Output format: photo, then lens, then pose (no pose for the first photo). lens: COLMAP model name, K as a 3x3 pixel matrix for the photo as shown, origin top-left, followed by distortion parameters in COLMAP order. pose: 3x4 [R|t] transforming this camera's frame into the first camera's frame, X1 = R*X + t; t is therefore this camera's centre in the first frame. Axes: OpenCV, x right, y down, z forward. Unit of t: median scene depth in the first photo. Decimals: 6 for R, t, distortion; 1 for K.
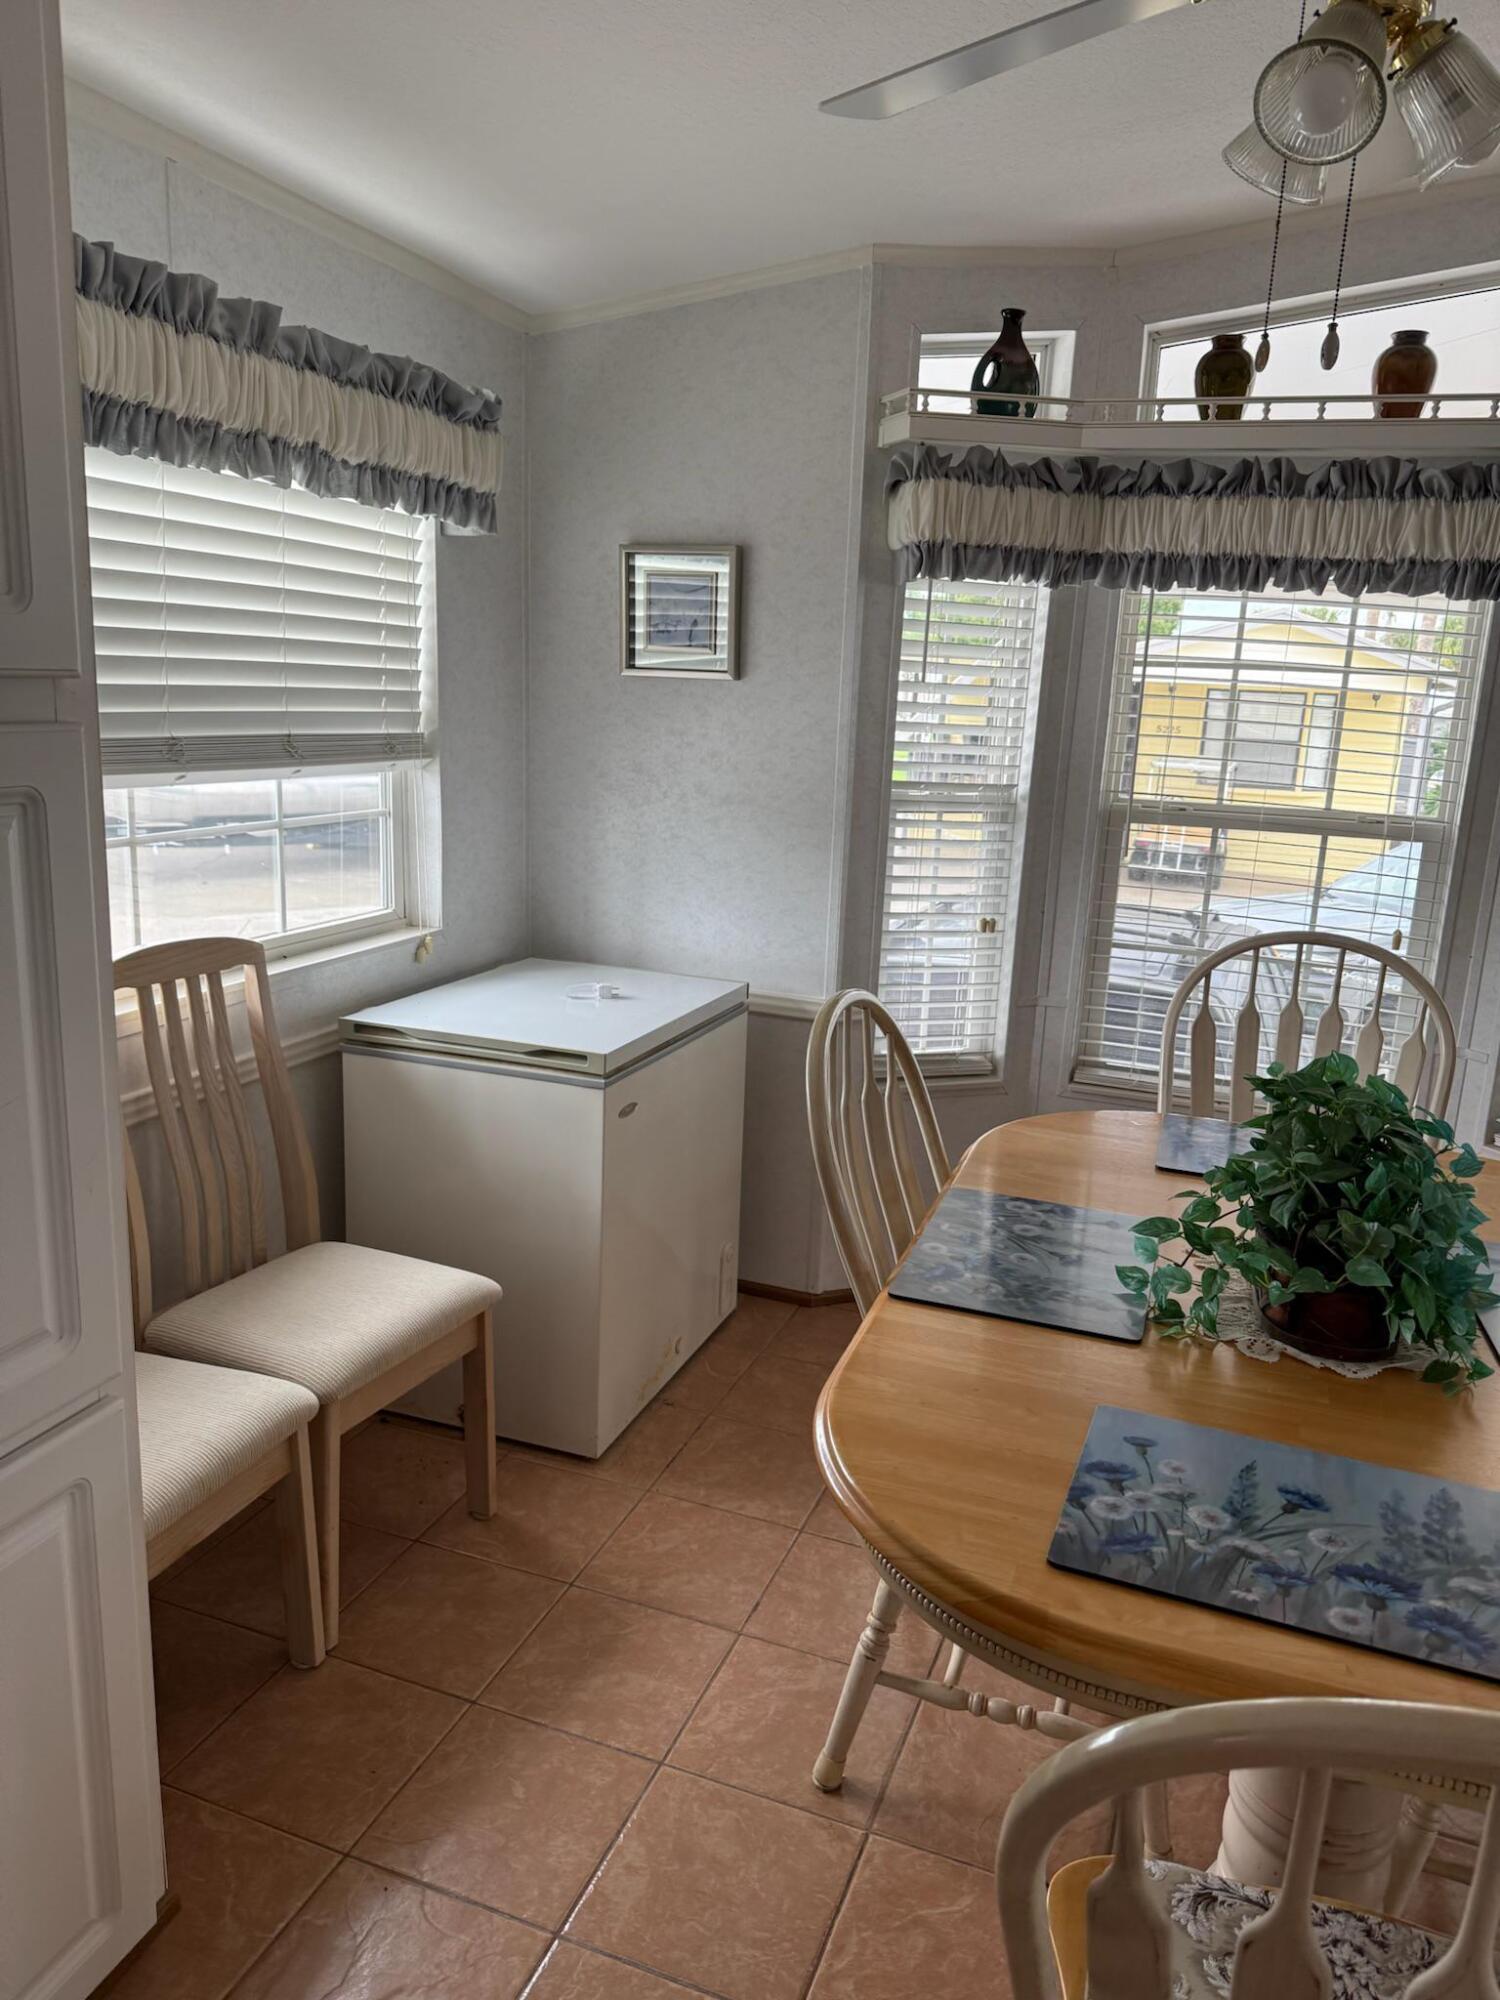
lens RADIAL K [[1435.5, 0, 743.5], [0, 1435.5, 1030.7], [0, 0, 1]] dist [0.073240, -0.134985]
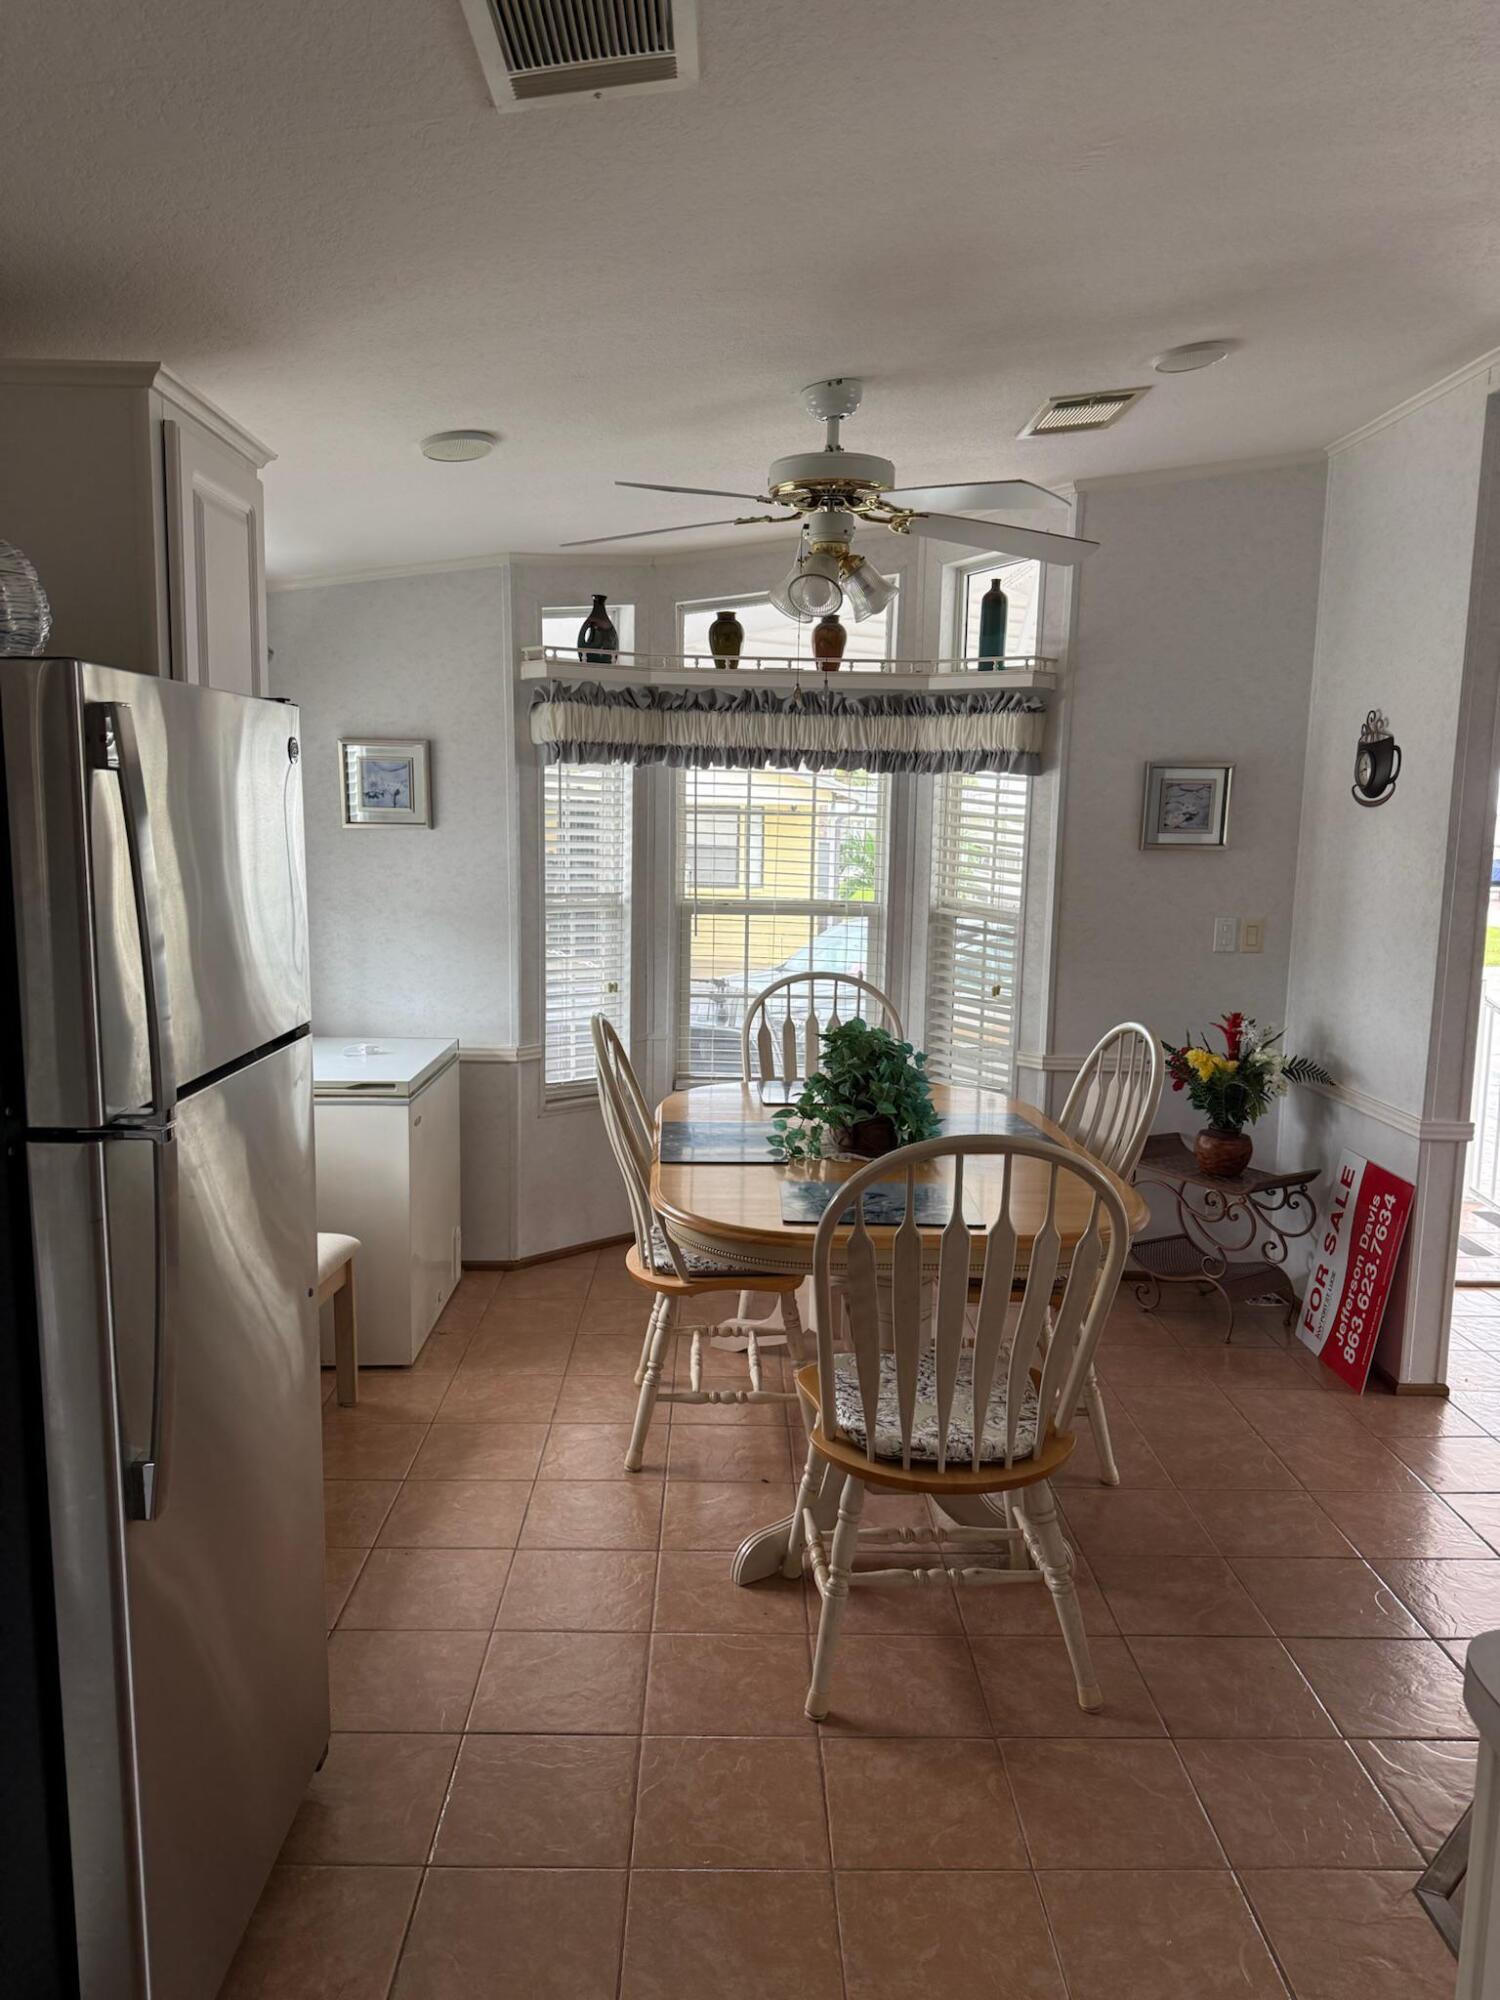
lens RADIAL K [[1414.0, 0, 751.0], [0, 1414.0, 1017.3], [0, 0, 1]] dist [0.144468, -0.242719]
pose [[0.929322, -0.080476, 0.360396, -0.253528], [0.109306, 0.992177, -0.060308, 0.068571], [-0.352723, 0.095439, 0.930848, -0.454579]]
